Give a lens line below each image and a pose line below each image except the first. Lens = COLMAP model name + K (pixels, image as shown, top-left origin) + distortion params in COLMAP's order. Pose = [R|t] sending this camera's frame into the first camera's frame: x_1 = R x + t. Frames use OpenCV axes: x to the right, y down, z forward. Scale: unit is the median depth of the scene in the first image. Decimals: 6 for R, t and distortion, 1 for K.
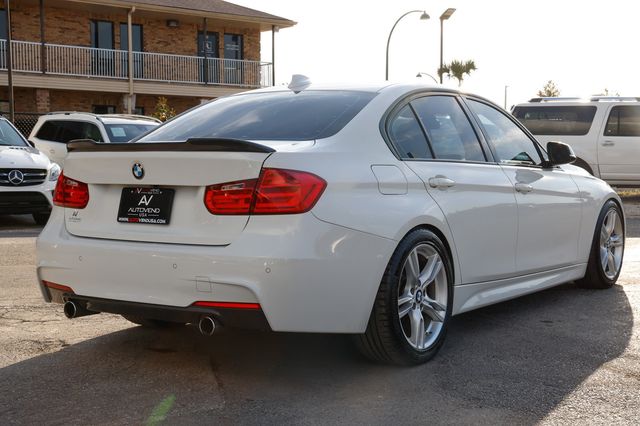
lens RADIAL K [[902.7, 0, 320.0], [0, 902.7, 213.0], [0, 0, 1]] dist [0.188293, 0.025903]
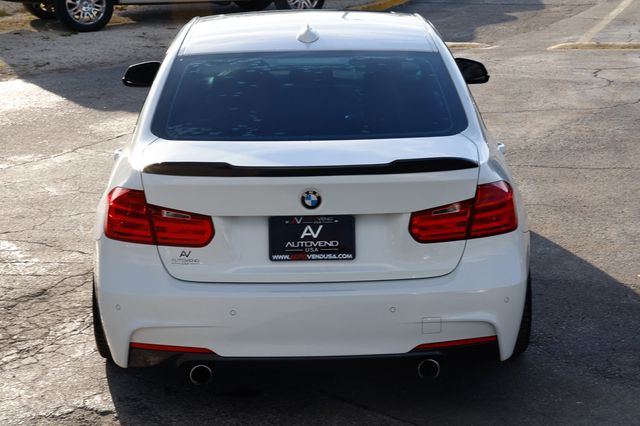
lens RADIAL K [[1278.9, 0, 320.0], [0, 1278.9, 213.0], [0, 0, 1]] dist [0.316392, 0.186038]
pose [[0.816979, -0.151557, 0.556396, -0.839452], [0.050457, 0.979933, 0.192837, -0.257038], [-0.574456, -0.129470, 0.808231, 0.065638]]
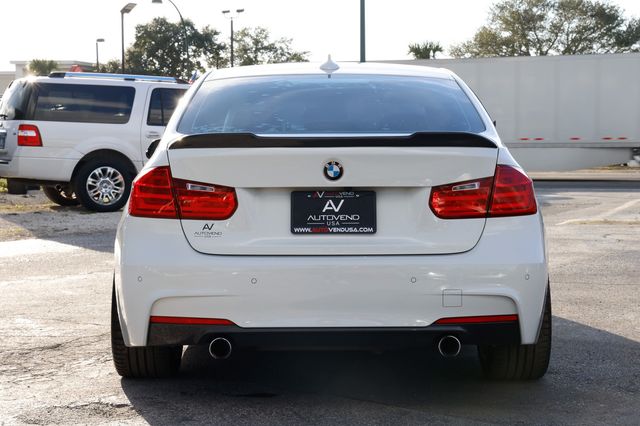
lens RADIAL K [[1280.4, 0, 320.0], [0, 1280.4, 213.0], [0, 0, 1]] dist [0.324092, -0.025298]
pose [[0.821360, -0.029348, 0.569655, -0.883976], [0.036971, 0.999315, -0.001823, -0.005806], [-0.569211, 0.022559, 0.821882, 0.044871]]
